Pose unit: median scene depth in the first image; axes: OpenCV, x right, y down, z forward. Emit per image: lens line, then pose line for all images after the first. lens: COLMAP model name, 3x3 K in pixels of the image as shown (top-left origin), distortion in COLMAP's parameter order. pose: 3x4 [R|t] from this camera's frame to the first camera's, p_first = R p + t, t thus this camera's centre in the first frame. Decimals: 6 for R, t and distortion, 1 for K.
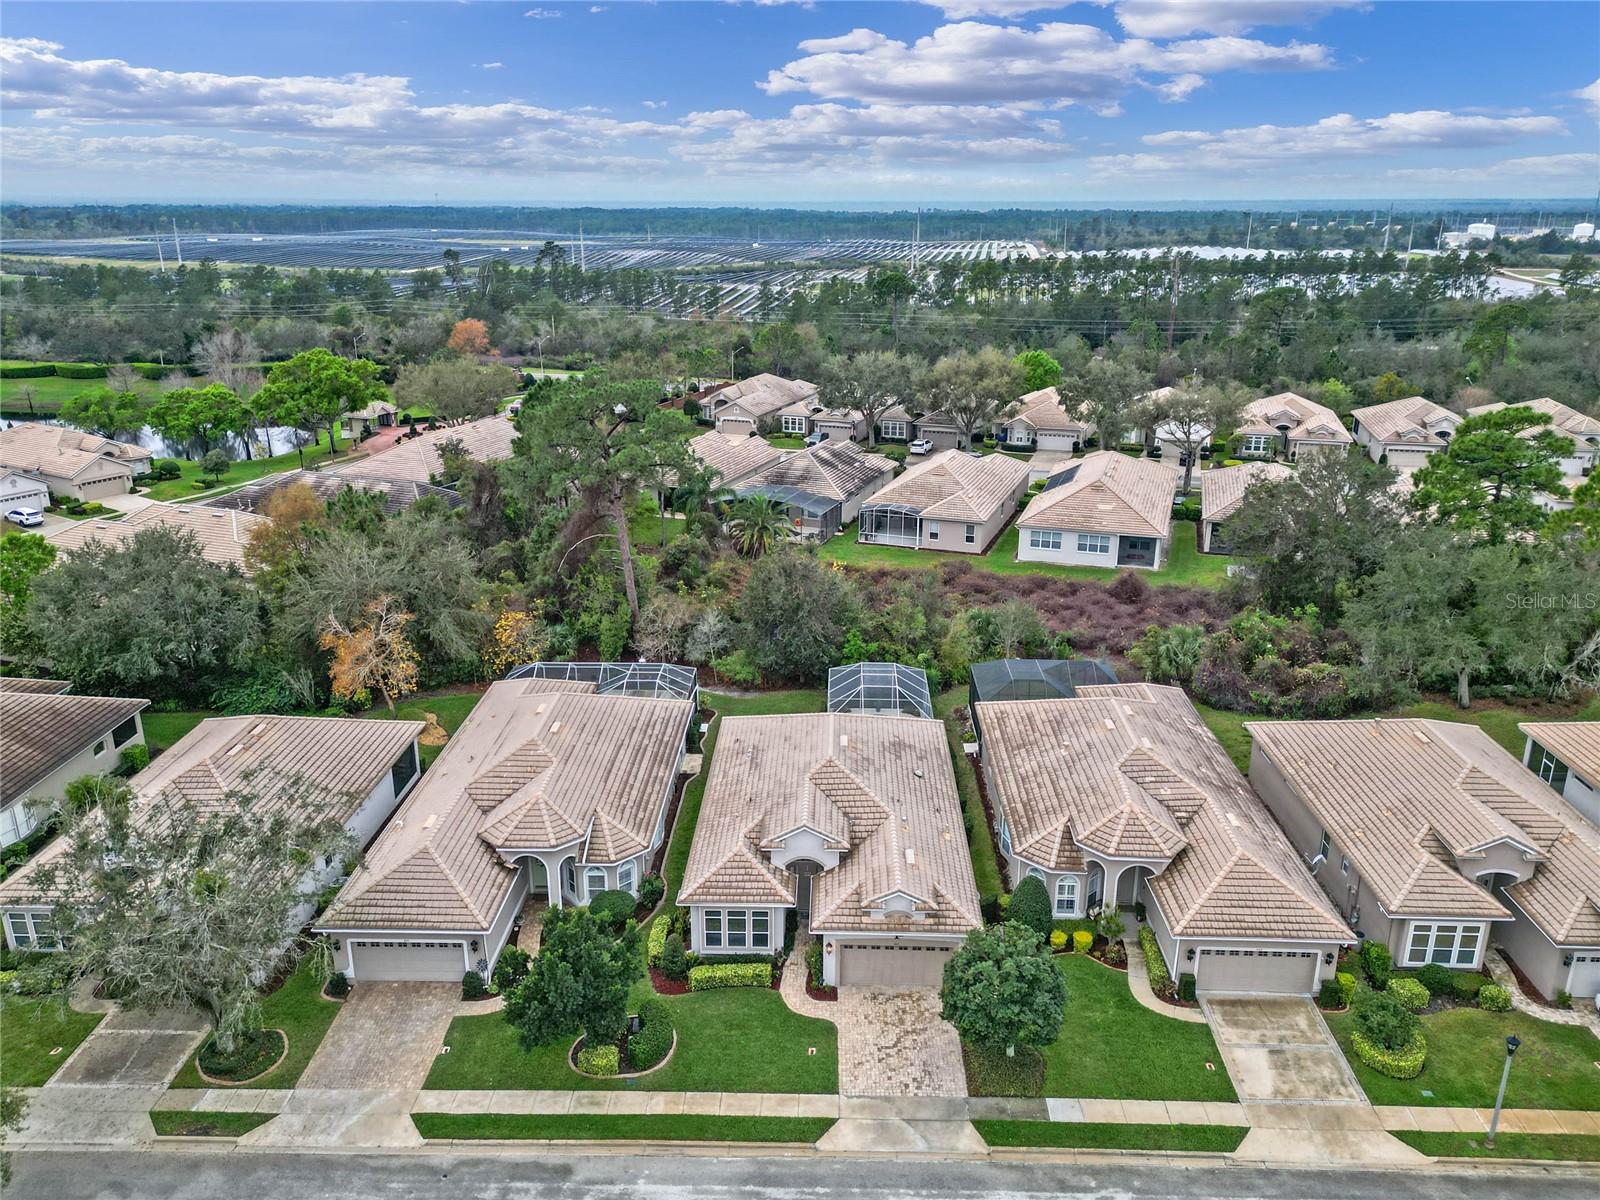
lens RADIAL K [[1169.7, 0, 817.1], [0, 1169.7, 568.3], [0, 0, 1]] dist [0.121471, -0.185699]
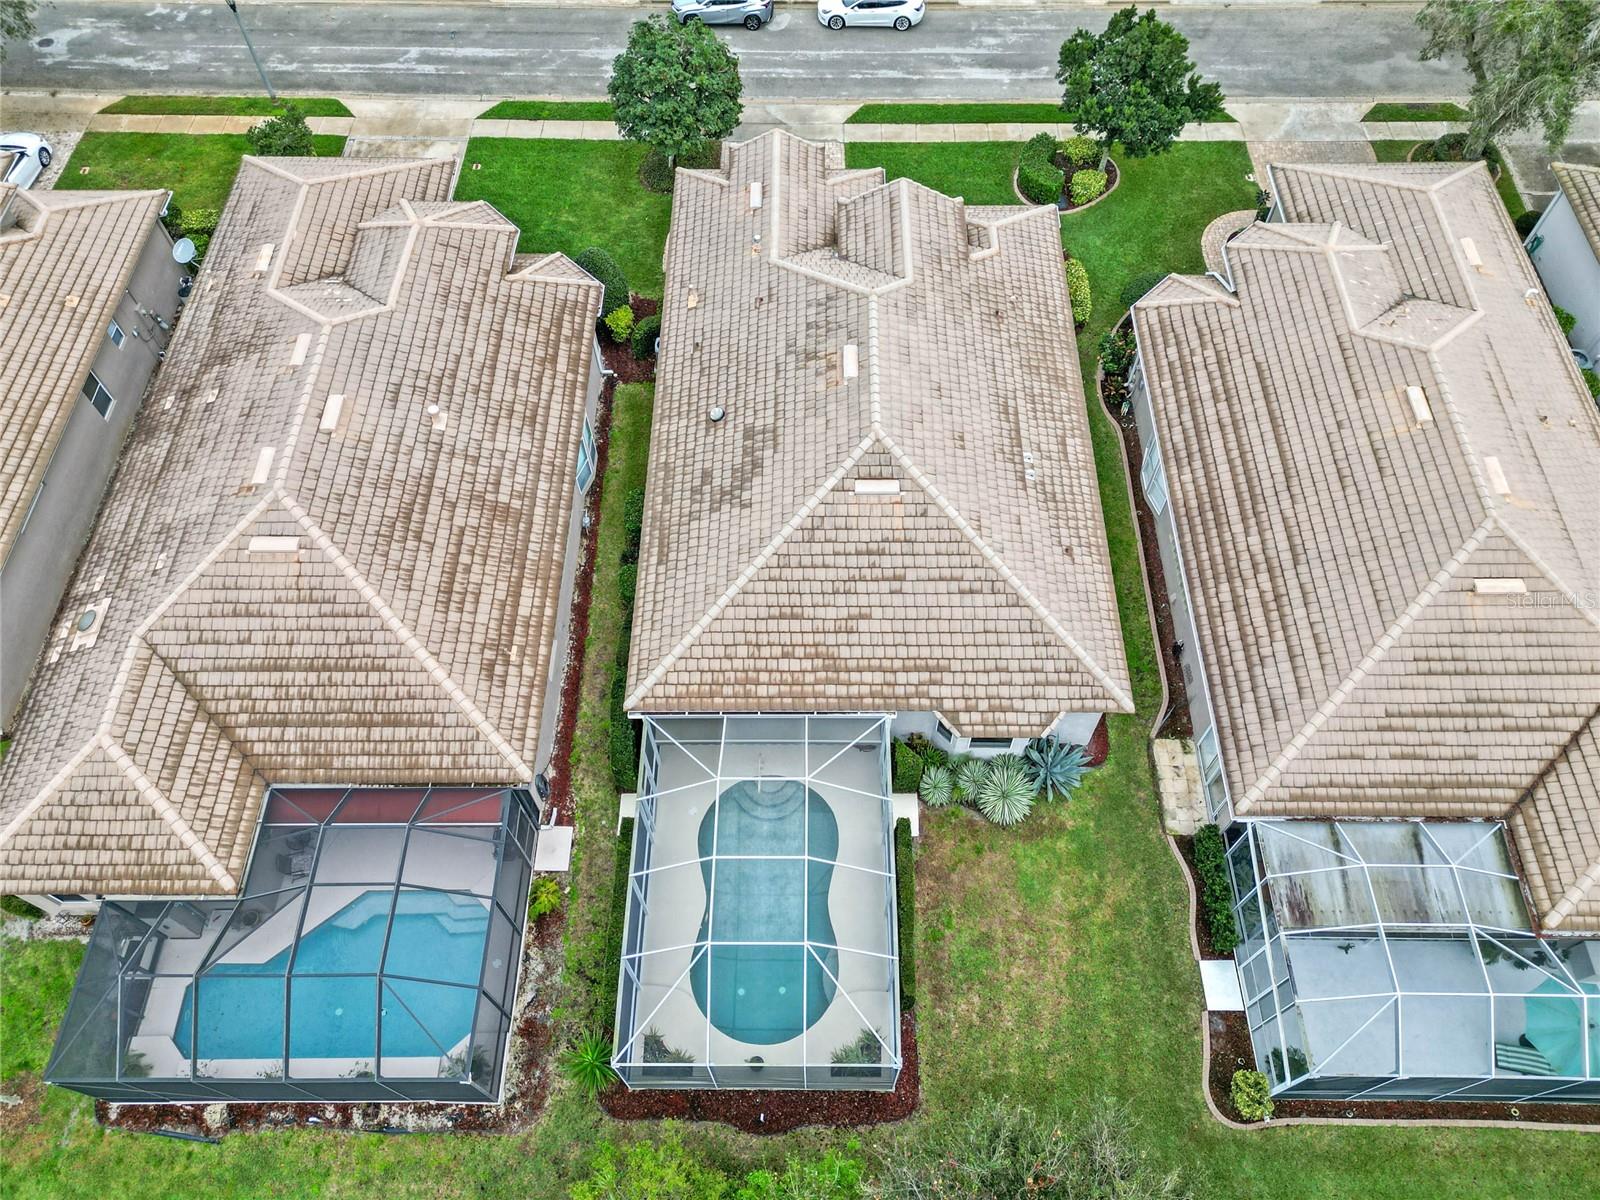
lens RADIAL K [[1171.0, 0, 802.7], [0, 1171.0, 604.1], [0, 0, 1]] dist [0.041286, -0.063206]
pose [[-0.999880, 0.015026, -0.003691, 0.053894], [0.000080, 0.243554, 0.969887, -0.386434], [0.015473, 0.969771, -0.243526, 1.355704]]
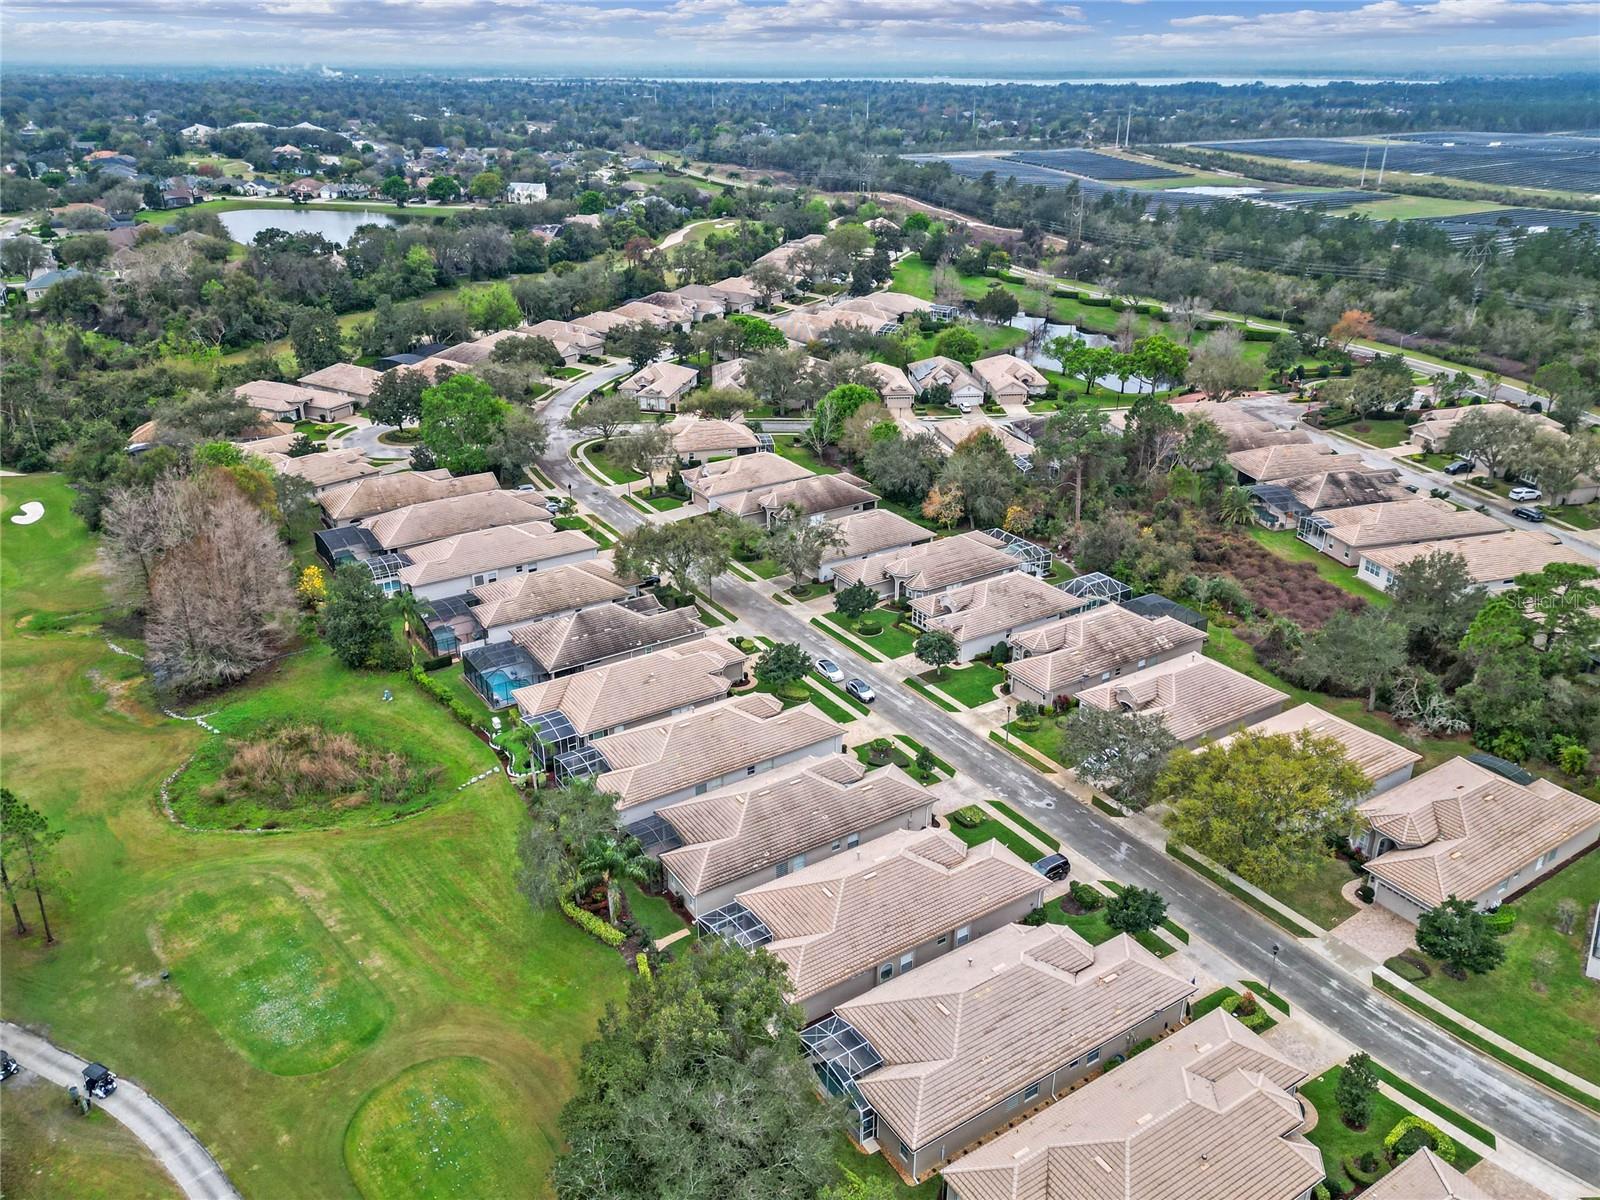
lens RADIAL K [[1156.4, 0, 814.6], [0, 1156.4, 599.7], [0, 0, 1]] dist [0.077716, -0.070064]
pose [[0.558281, 0.332259, -0.760214, 1.834113], [-0.237508, 0.941961, 0.237273, -0.333326], [0.794929, 0.048091, 0.604794, -0.879439]]
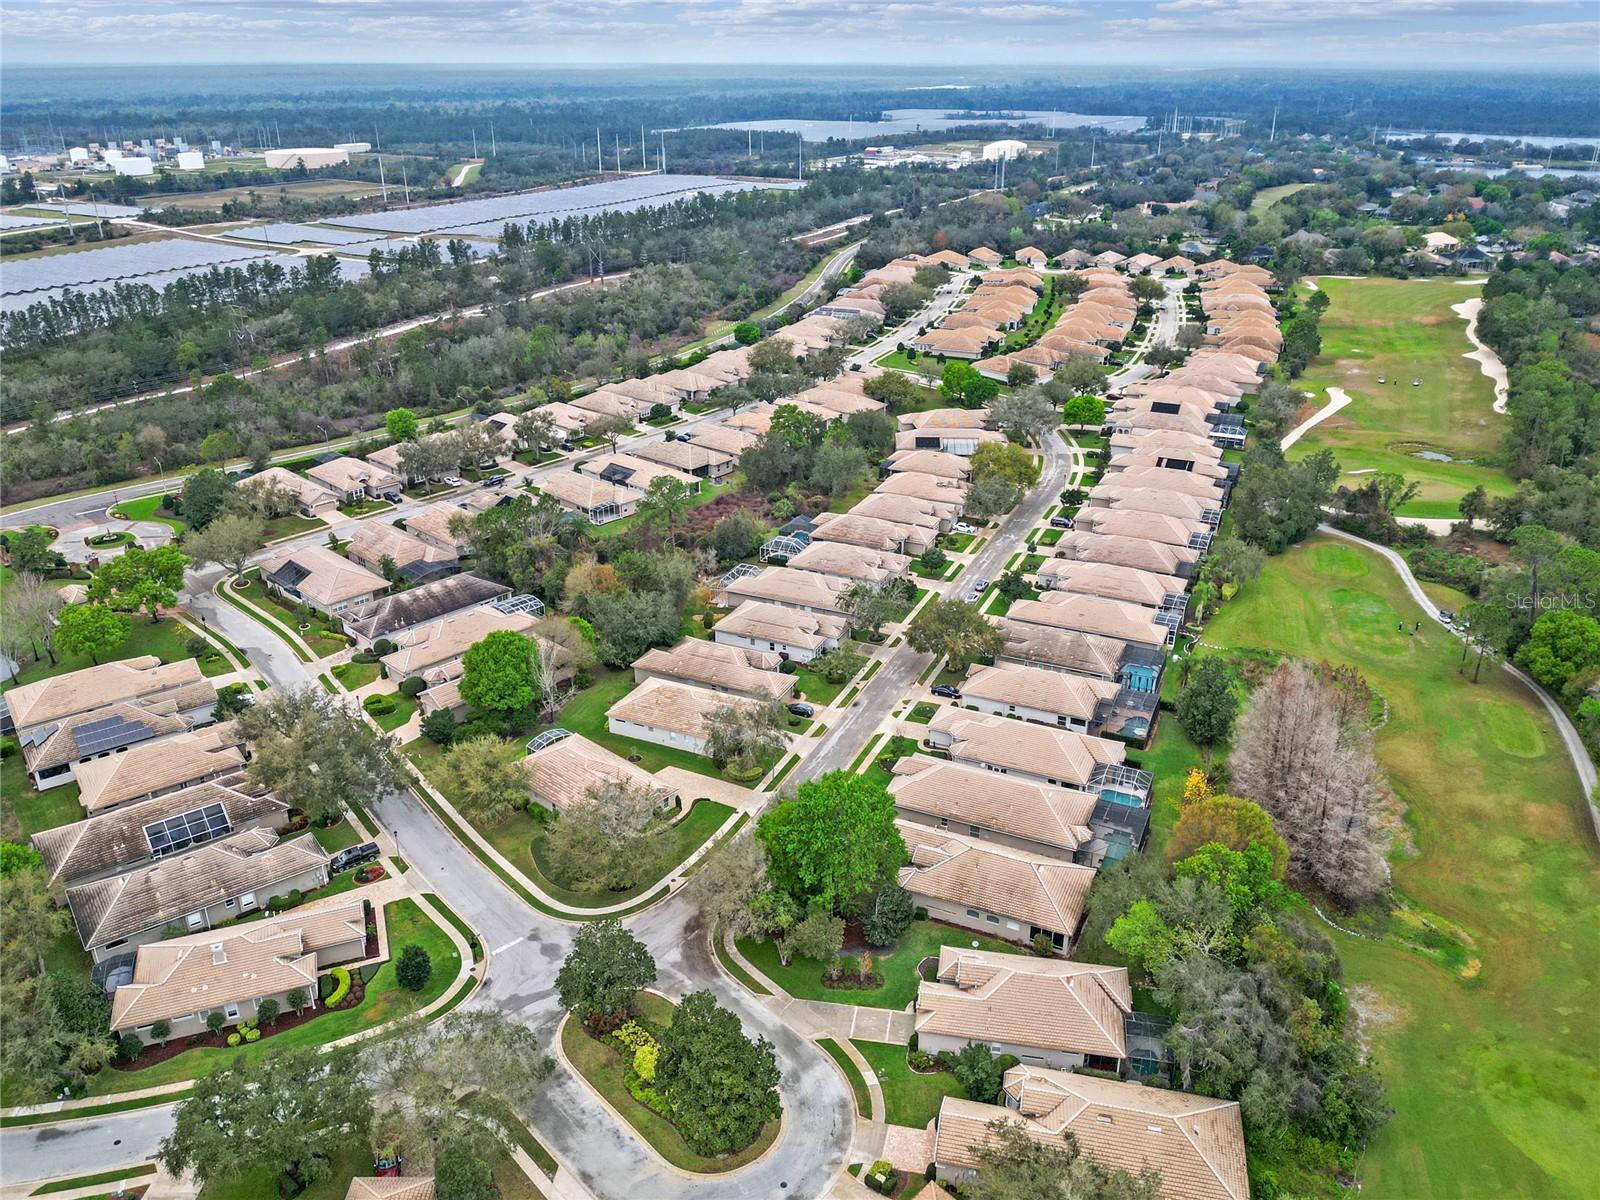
lens RADIAL K [[1171.0, 0, 802.7], [0, 1171.0, 604.1], [0, 0, 1]] dist [0.041286, -0.063206]
pose [[0.393052, -0.375225, 0.839474, -3.471351], [0.269235, 0.919903, 0.285116, -0.828690], [-0.879217, 0.113950, 0.462593, -0.612985]]
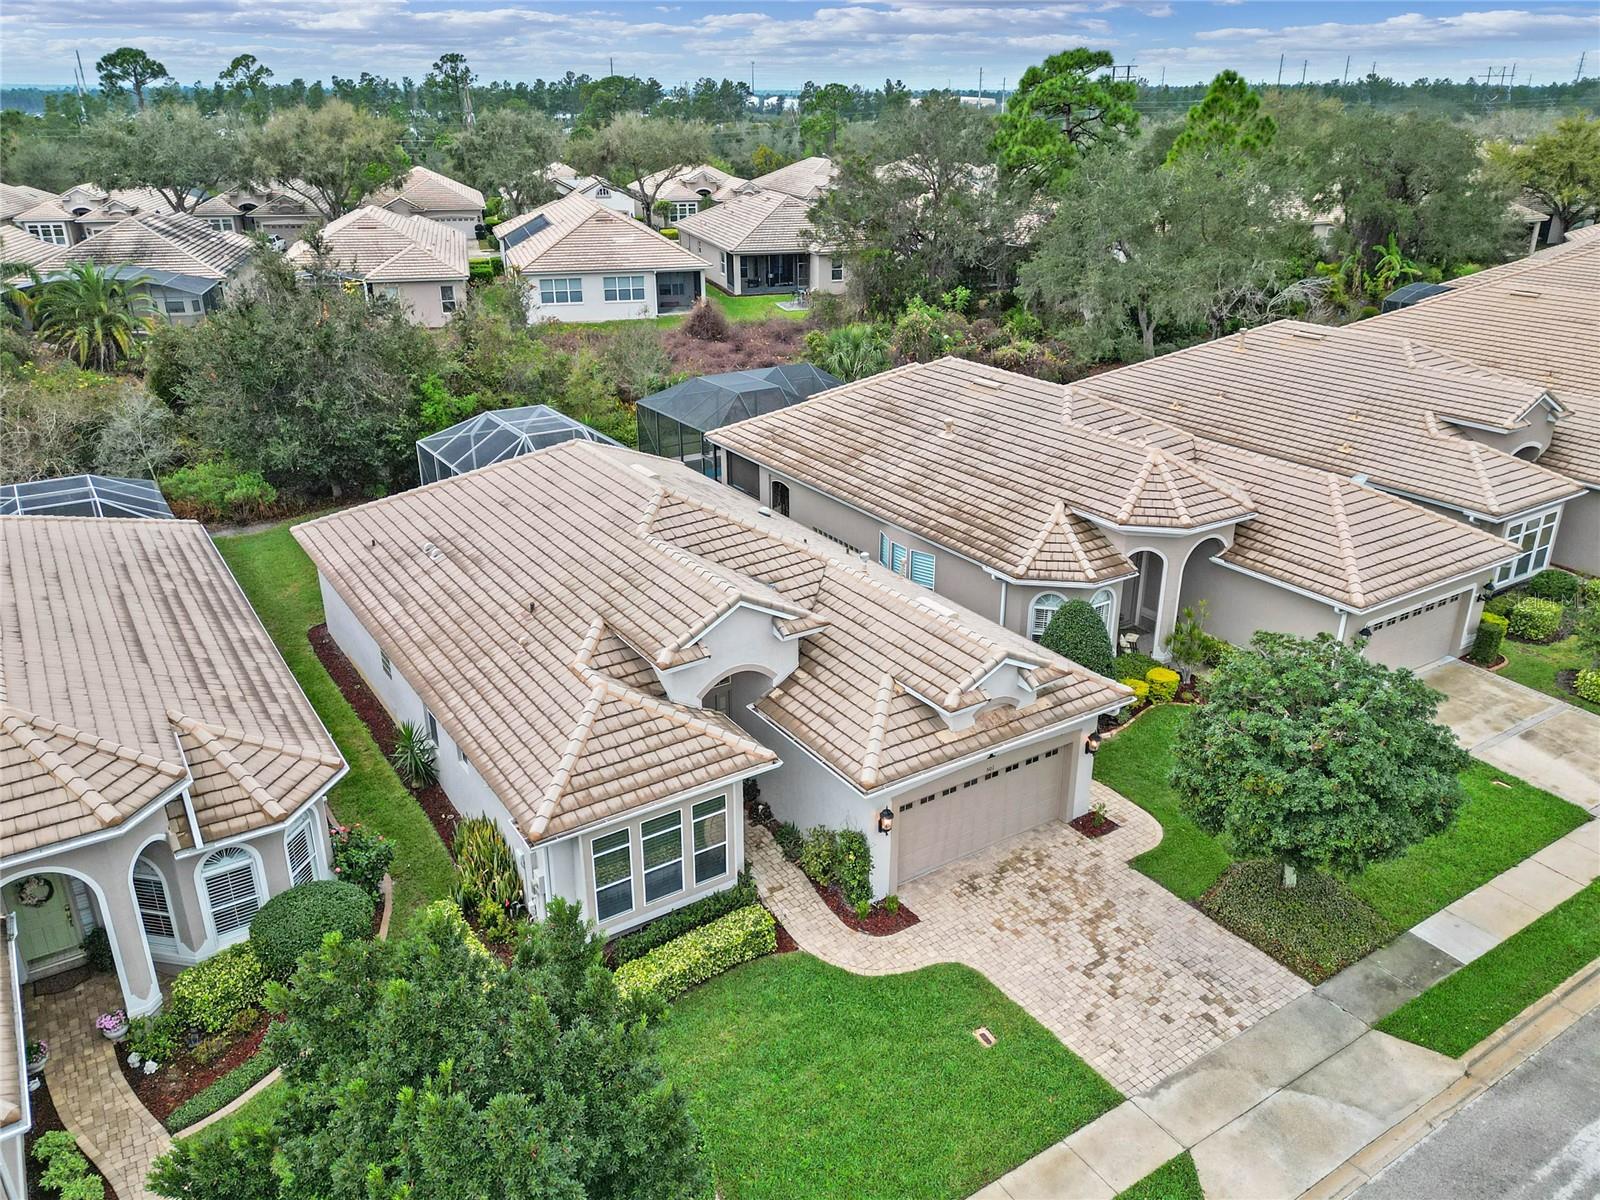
lens RADIAL K [[1201.1, 0, 788.5], [0, 1201.1, 543.1], [0, 0, 1]] dist [0.082883, -0.083377]
pose [[0.825271, -0.199288, 0.528405, -0.228988], [0.168994, 0.979939, 0.105647, 0.144676], [-0.538858, 0.002110, 0.842394, 0.568631]]
